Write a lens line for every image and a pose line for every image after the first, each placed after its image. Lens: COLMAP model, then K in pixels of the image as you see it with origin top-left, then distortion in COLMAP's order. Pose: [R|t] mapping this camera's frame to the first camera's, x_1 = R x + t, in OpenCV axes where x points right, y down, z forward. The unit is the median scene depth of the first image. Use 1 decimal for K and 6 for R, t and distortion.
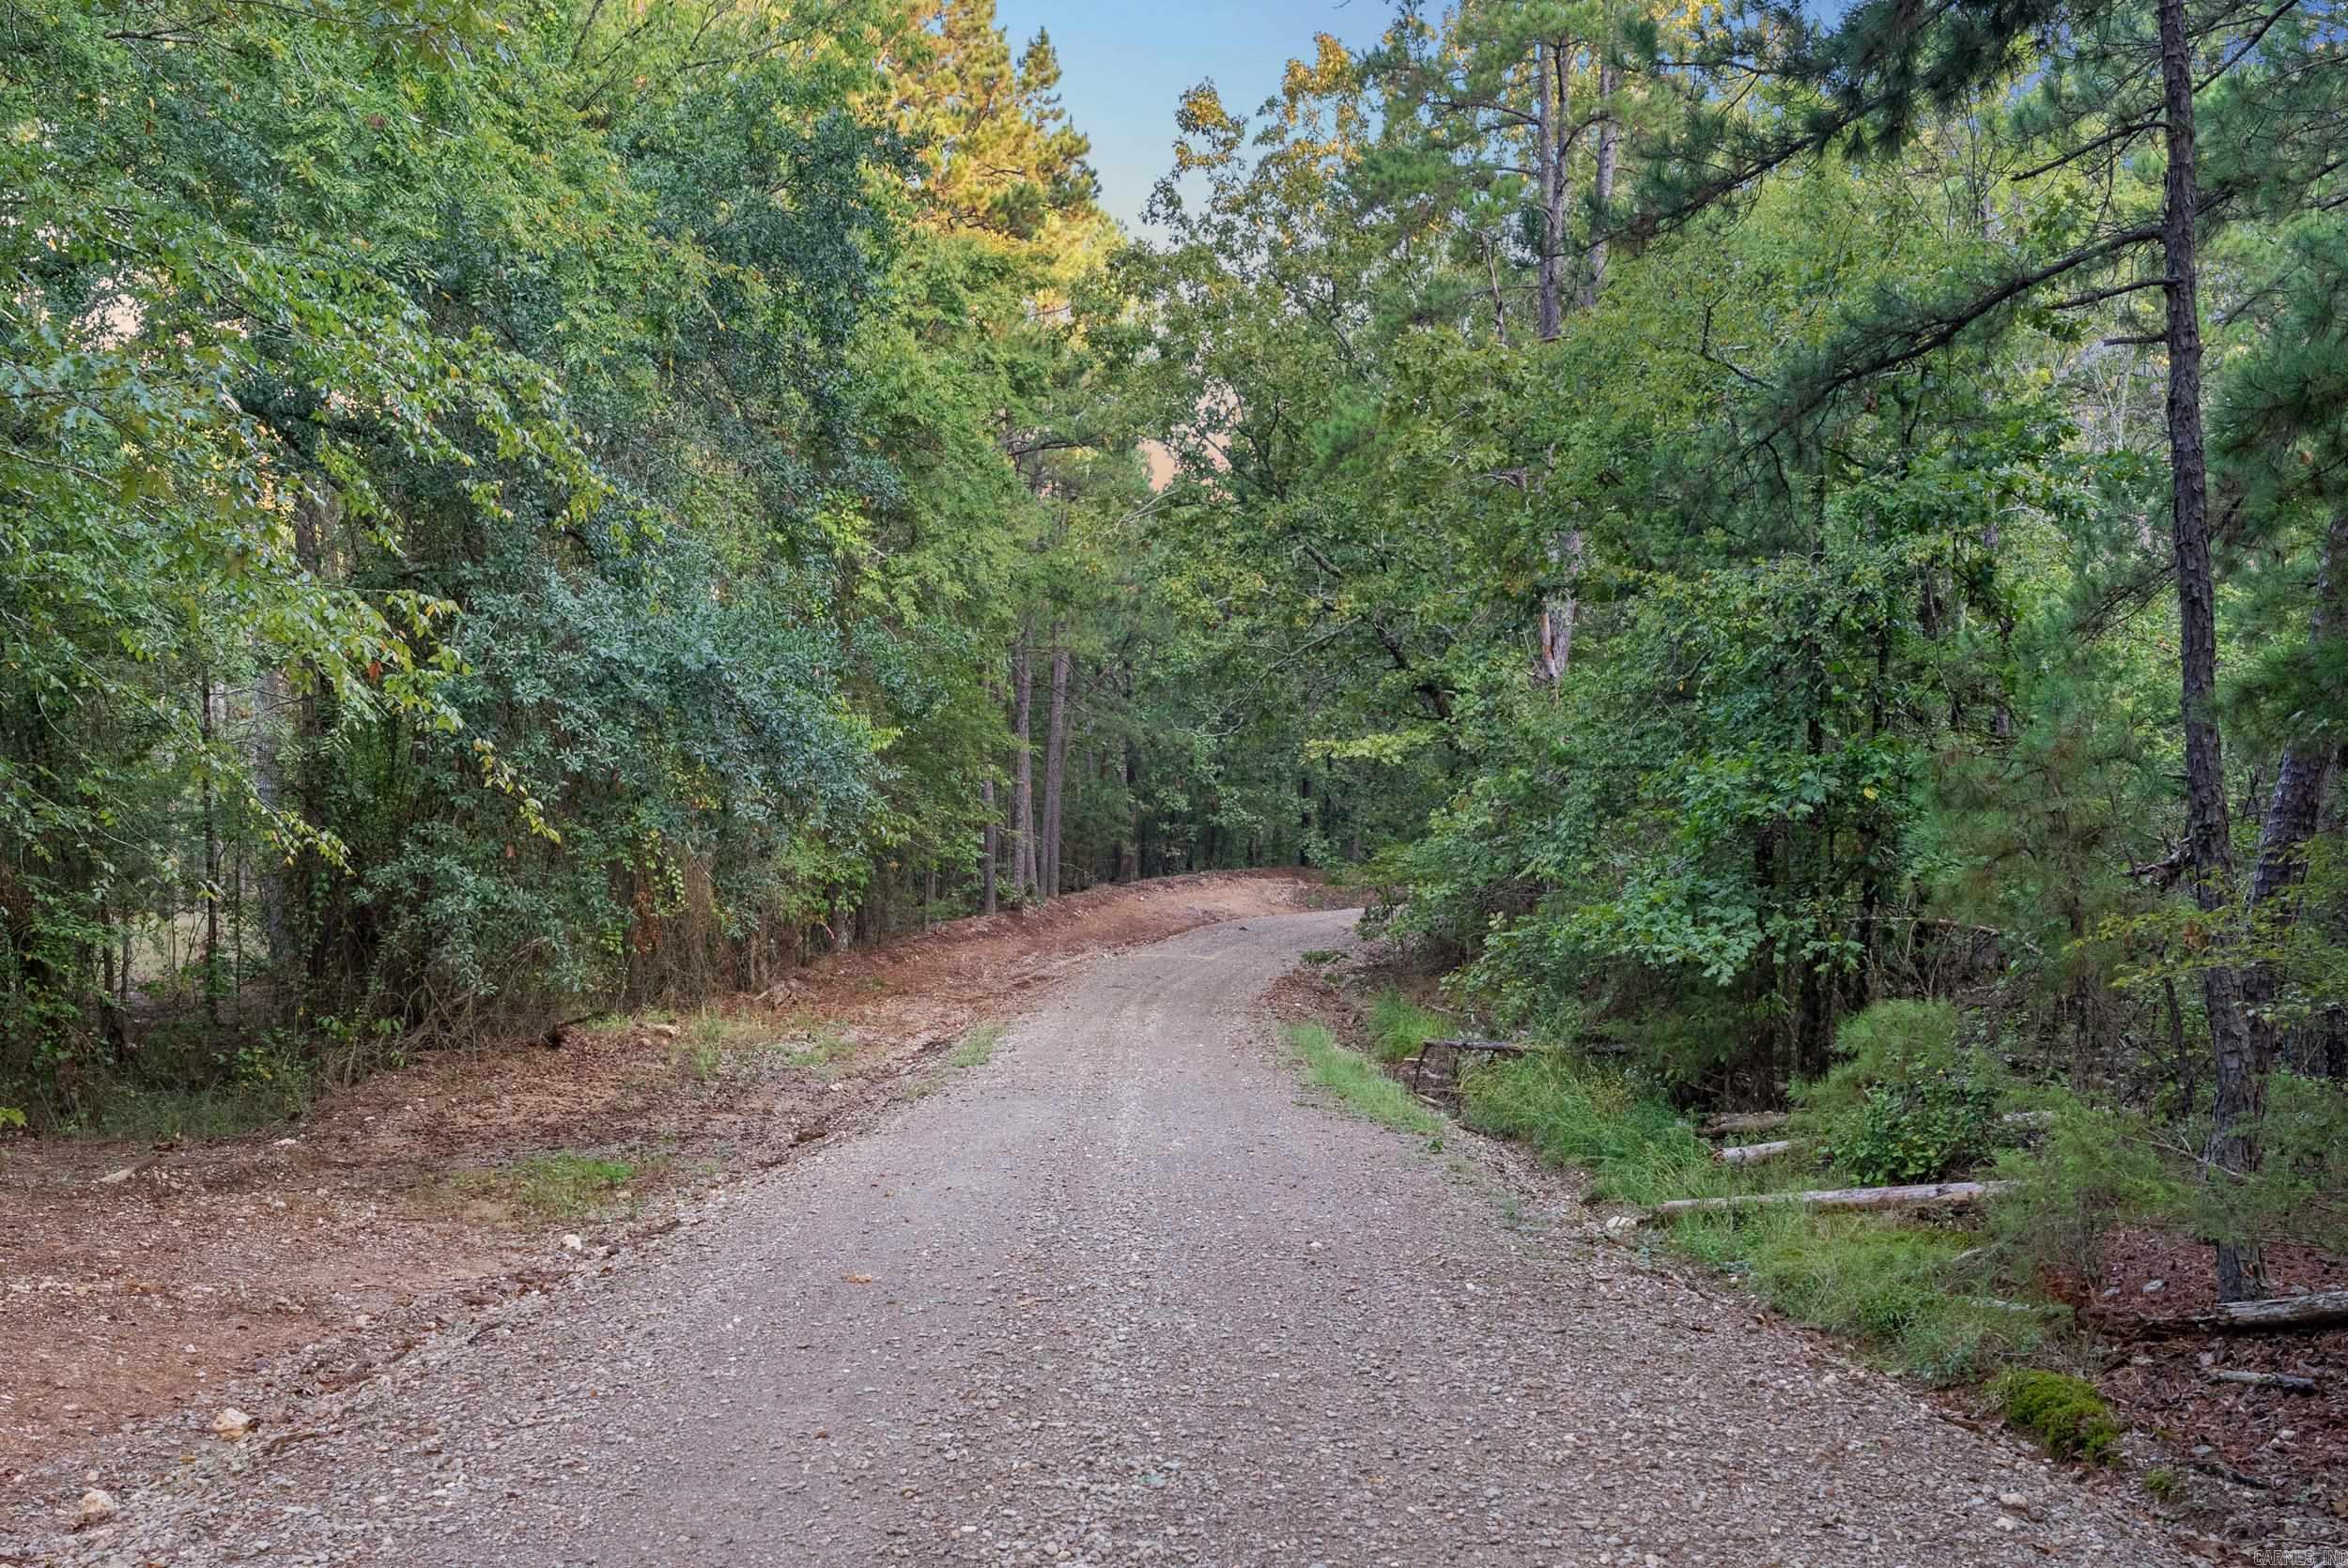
lens RADIAL K [[2460.5, 0, 1174.5], [0, 2460.5, 785.1], [0, 0, 1]] dist [0.008326, 0.000000]
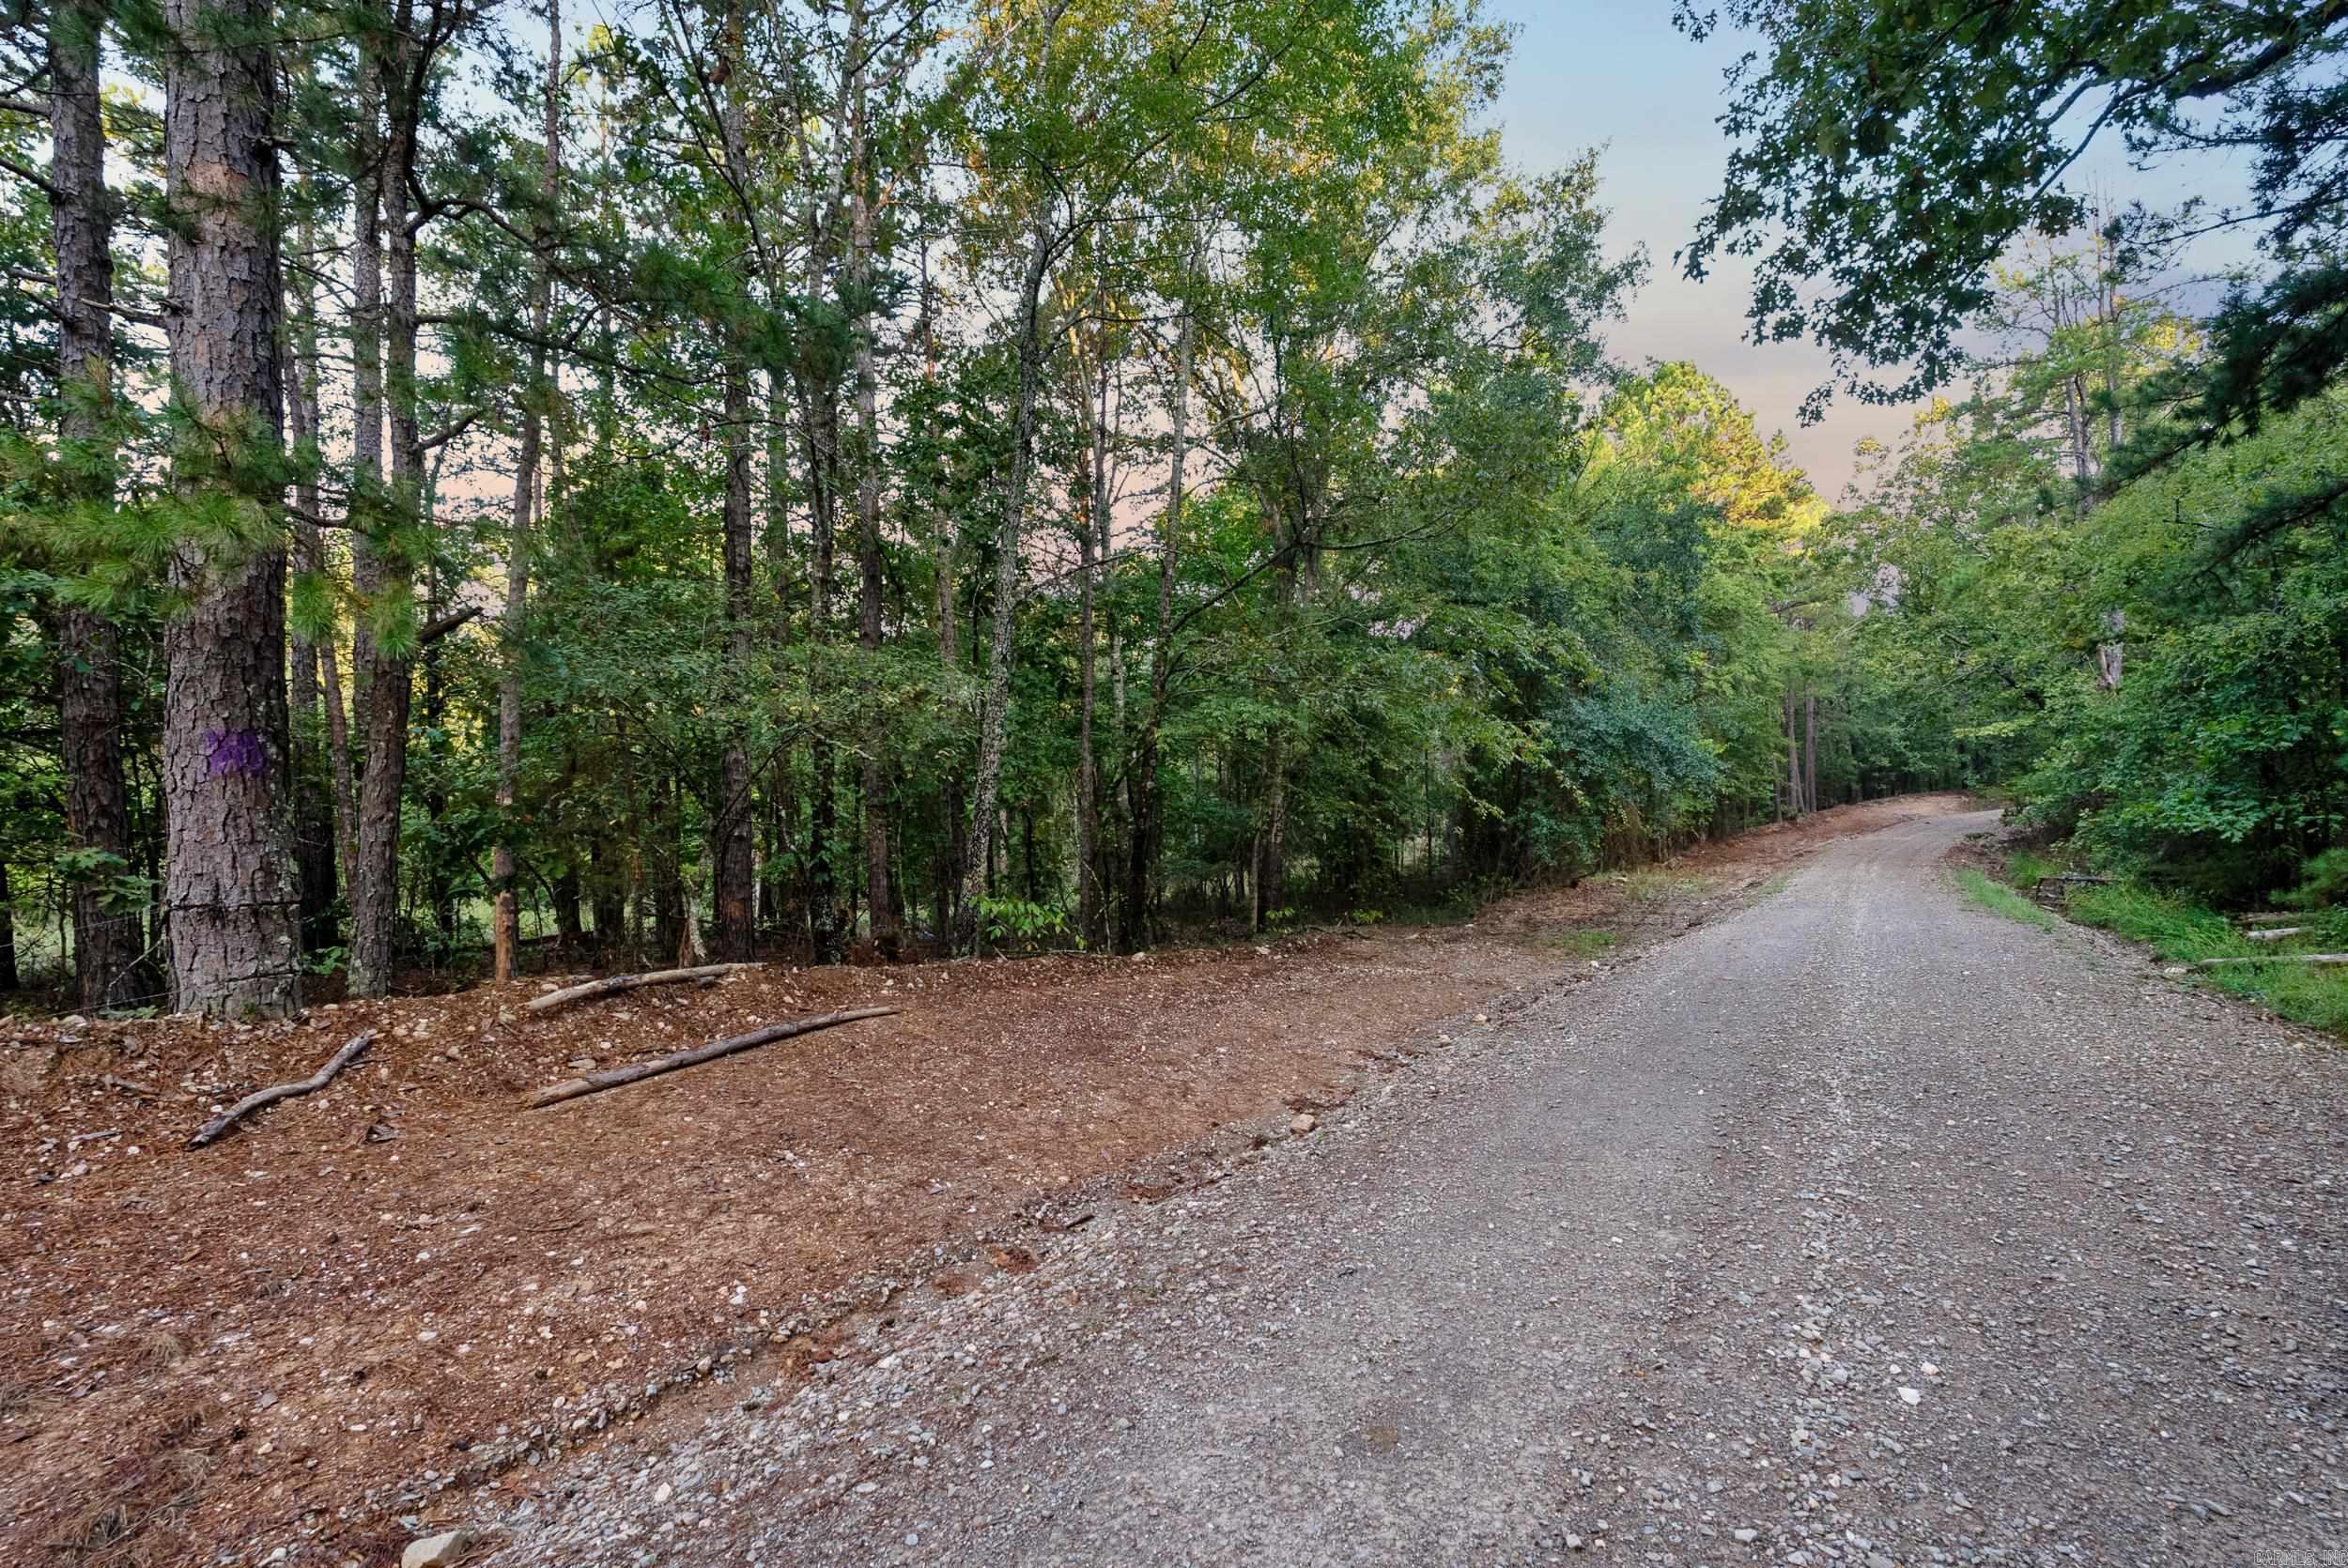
lens RADIAL K [[1034.4, 0, 1176.5], [0, 1034.4, 813.5], [0, 0, 1]] dist [-0.005141, -0.001291]
pose [[0.822586, -0.054801, -0.565994, 0.005493], [0.073125, 0.997275, 0.009717, -0.005316], [0.563920, -0.049381, 0.824352, -0.072129]]
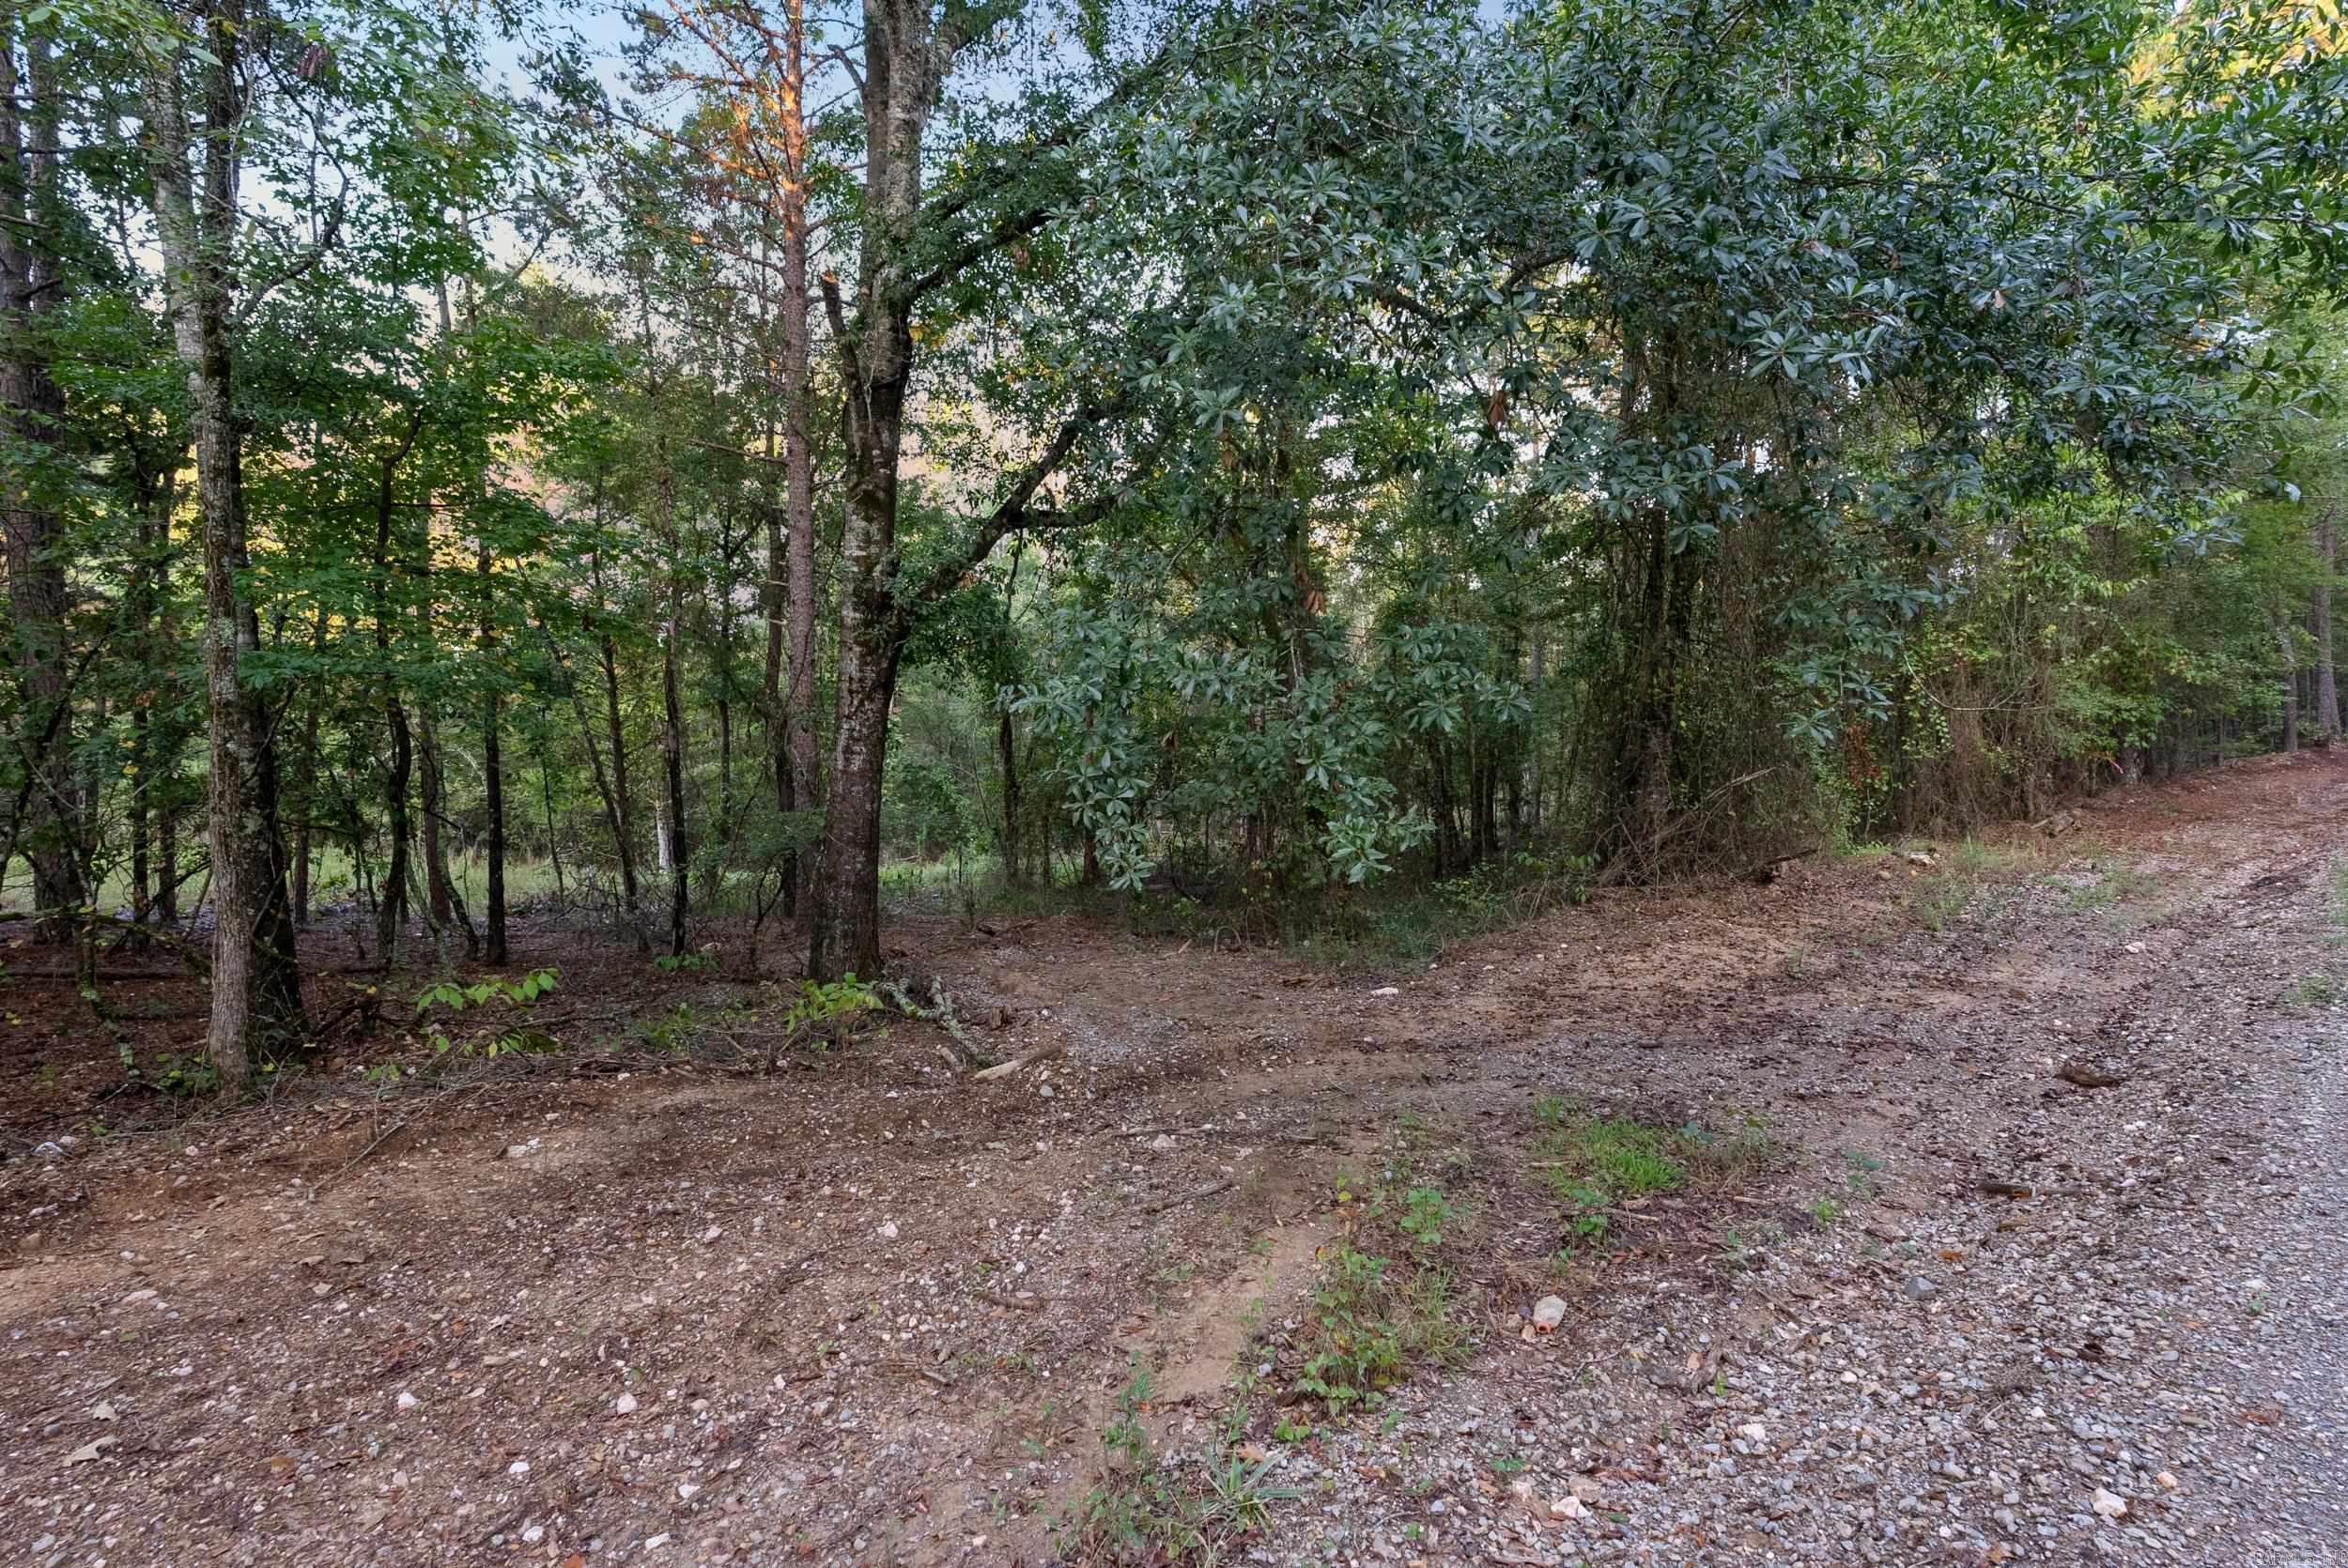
lens RADIAL K [[1034.4, 0, 1170.5], [0, 1034.4, 831.1], [0, 0, 1]] dist [-0.005141, -0.001291]
pose [[0.636002, 0.003677, -0.771679, -0.120841], [0.074147, 0.995071, 0.065851, 0.059633], [0.768117, -0.099099, 0.632594, 0.843355]]
